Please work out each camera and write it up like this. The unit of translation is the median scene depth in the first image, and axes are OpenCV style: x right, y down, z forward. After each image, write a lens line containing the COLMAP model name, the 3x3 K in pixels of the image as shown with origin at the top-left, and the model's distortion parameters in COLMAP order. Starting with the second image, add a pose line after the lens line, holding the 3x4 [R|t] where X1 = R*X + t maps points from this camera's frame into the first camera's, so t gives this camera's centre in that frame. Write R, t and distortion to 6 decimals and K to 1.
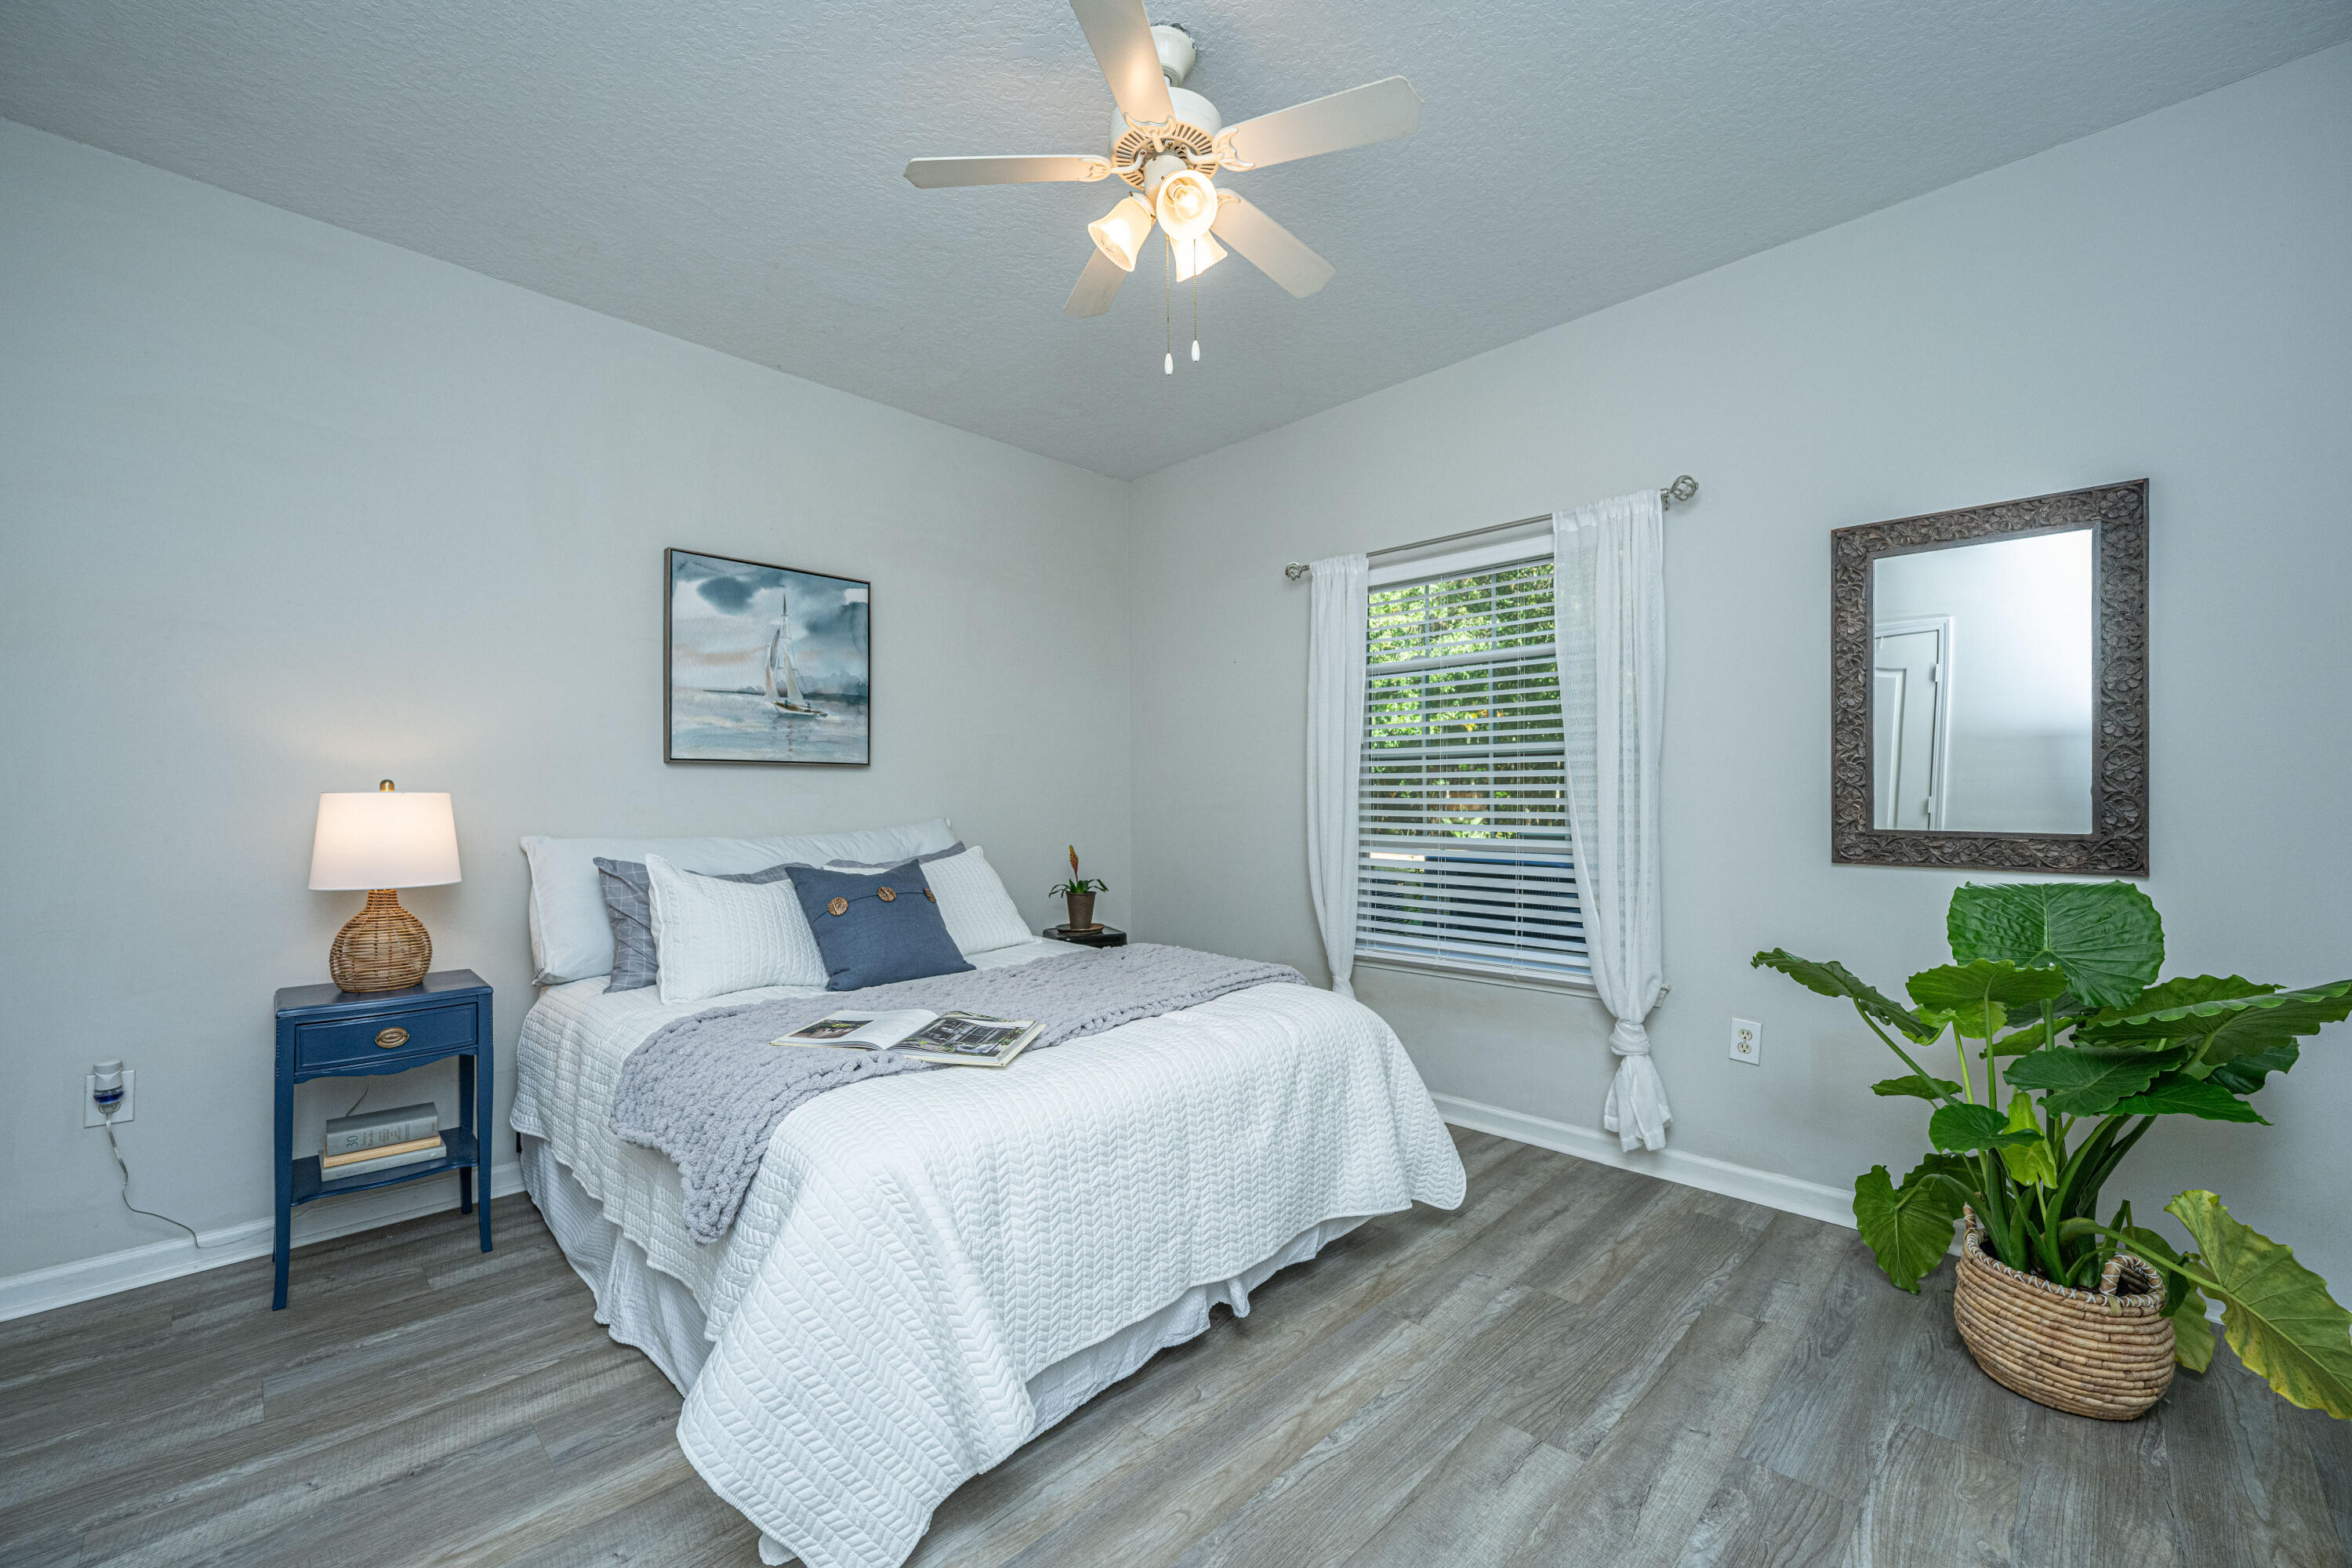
lens RADIAL K [[954.1, 0, 1176.0], [0, 954.1, 784.0], [0, 0, 1]] dist [-0.000041, -0.000224]
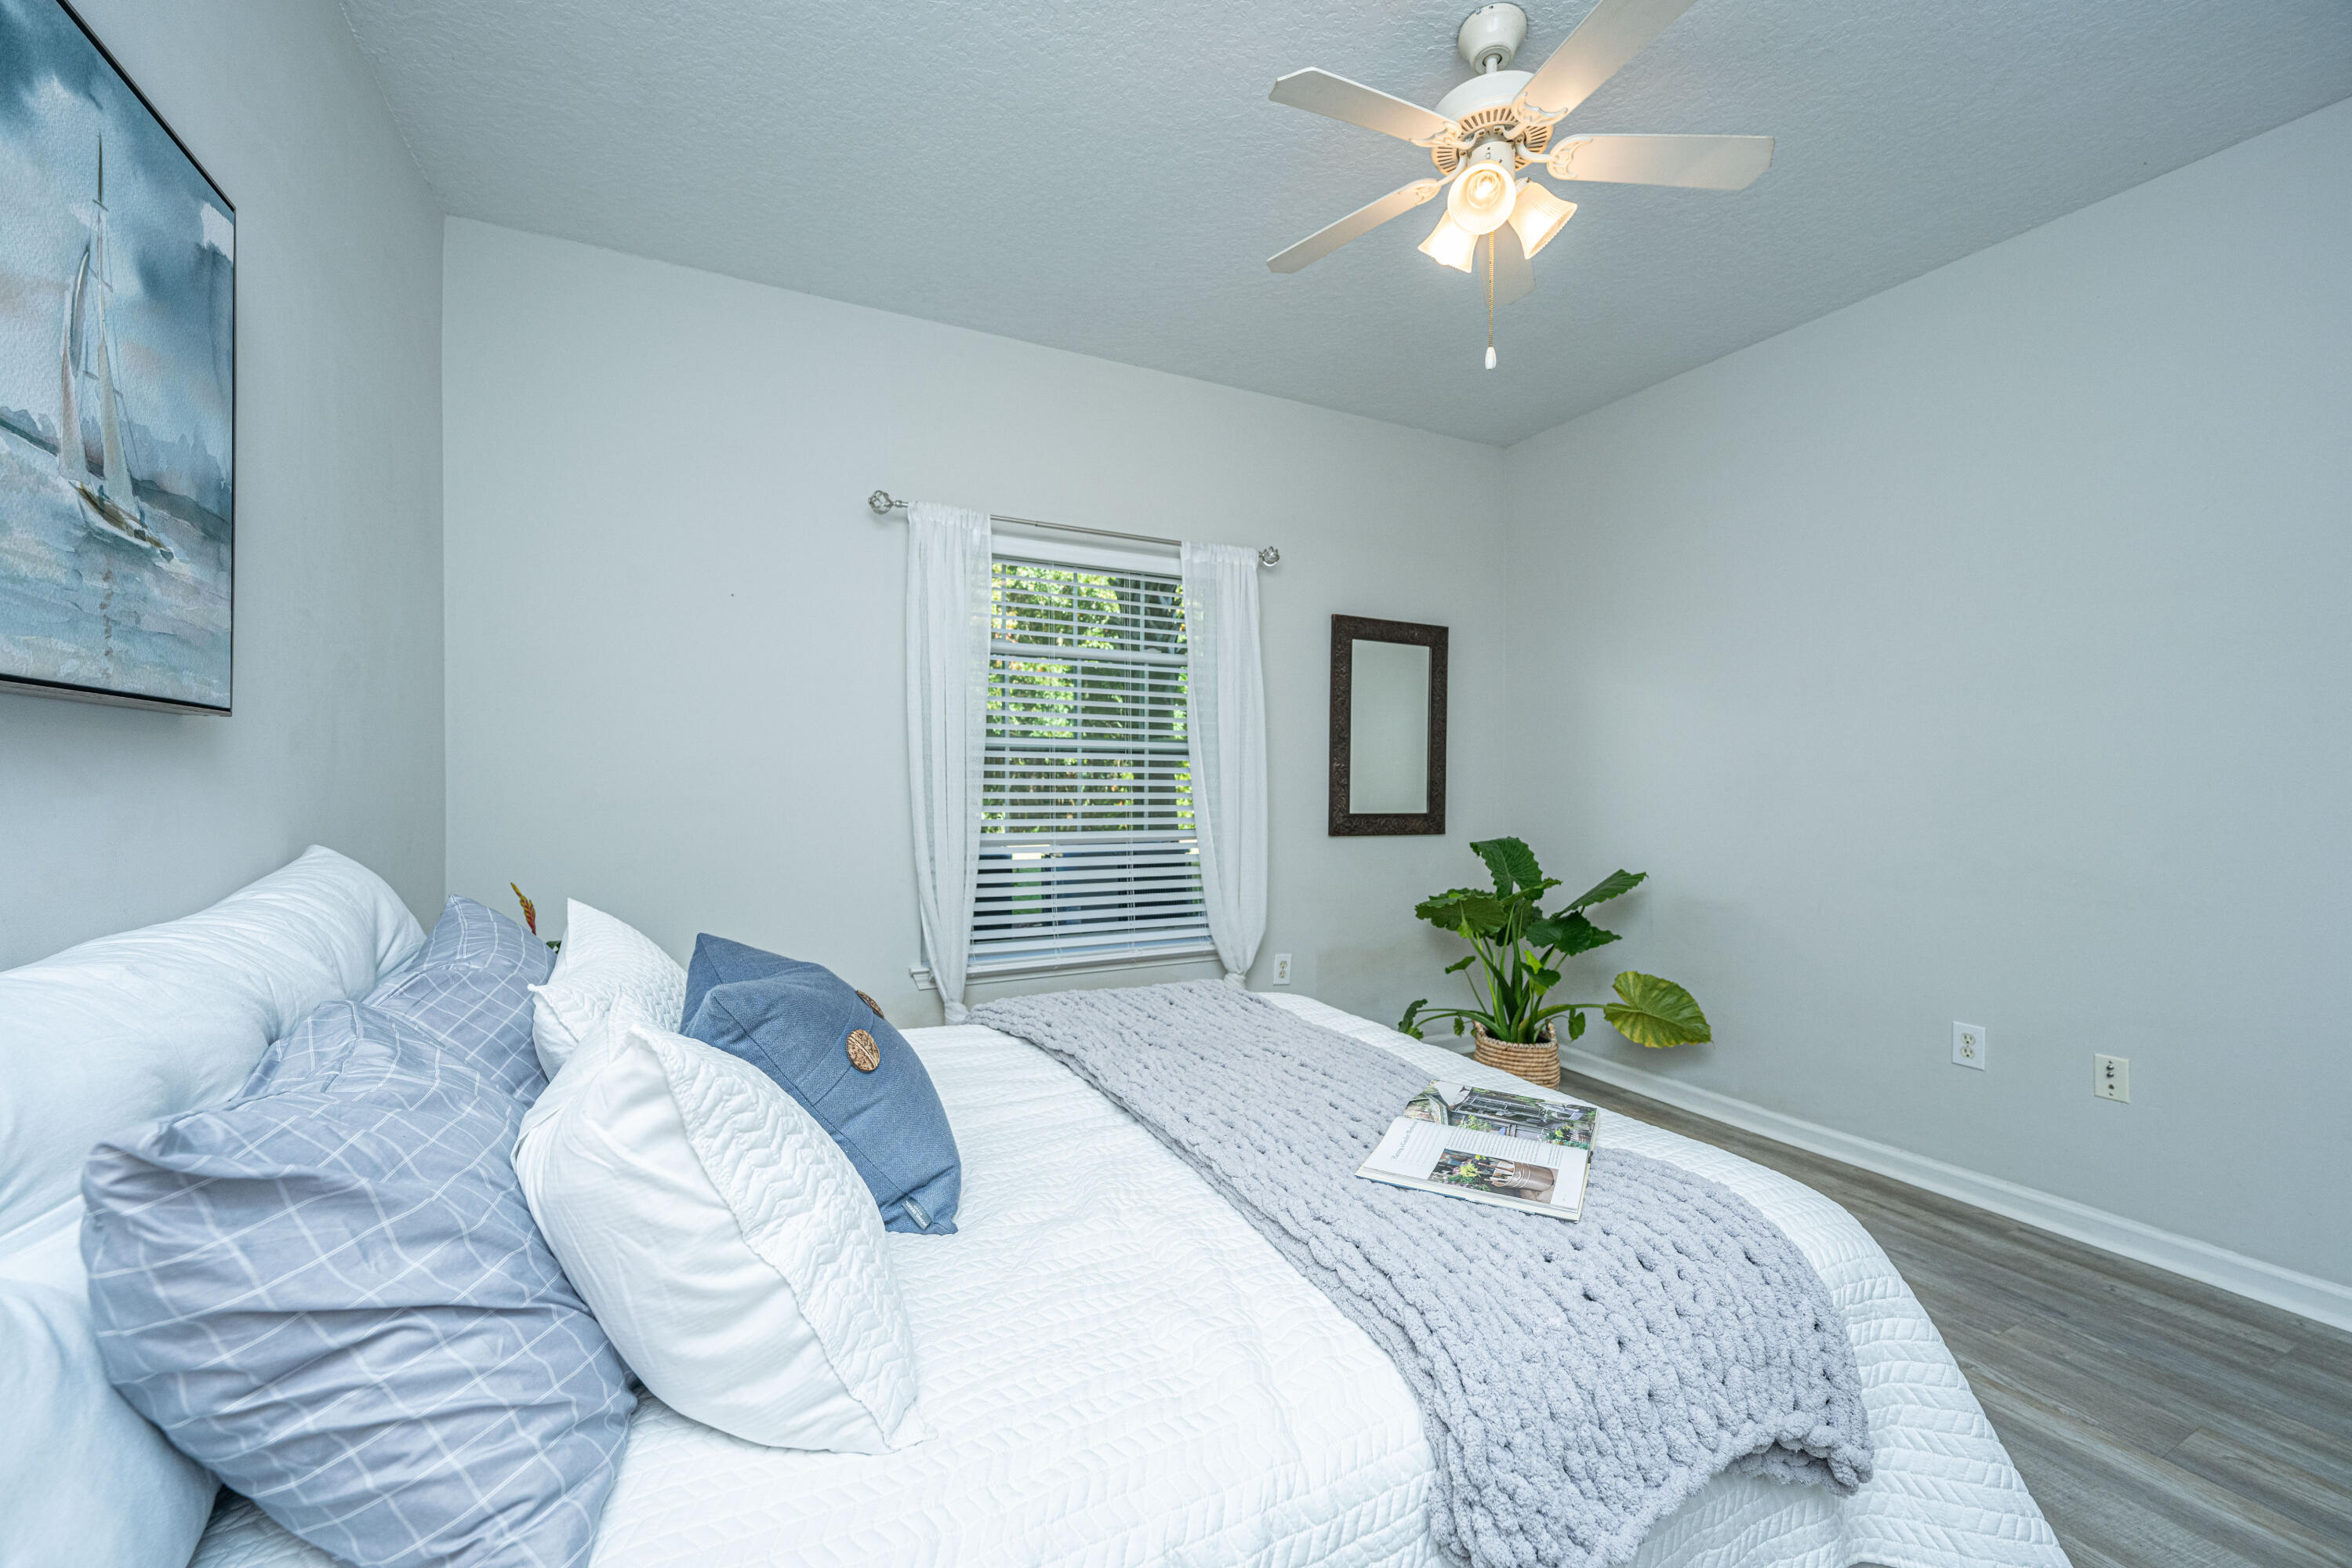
lens RADIAL K [[936.9, 0, 1187.6], [0, 936.9, 777.4], [0, 0, 1]] dist [0.000199, 0.000074]
pose [[0.304118, 0.006882, 0.952610, -0.597133], [-0.022829, 0.999739, 0.000066, -0.003450], [-0.952361, -0.021767, 0.304195, 0.588632]]
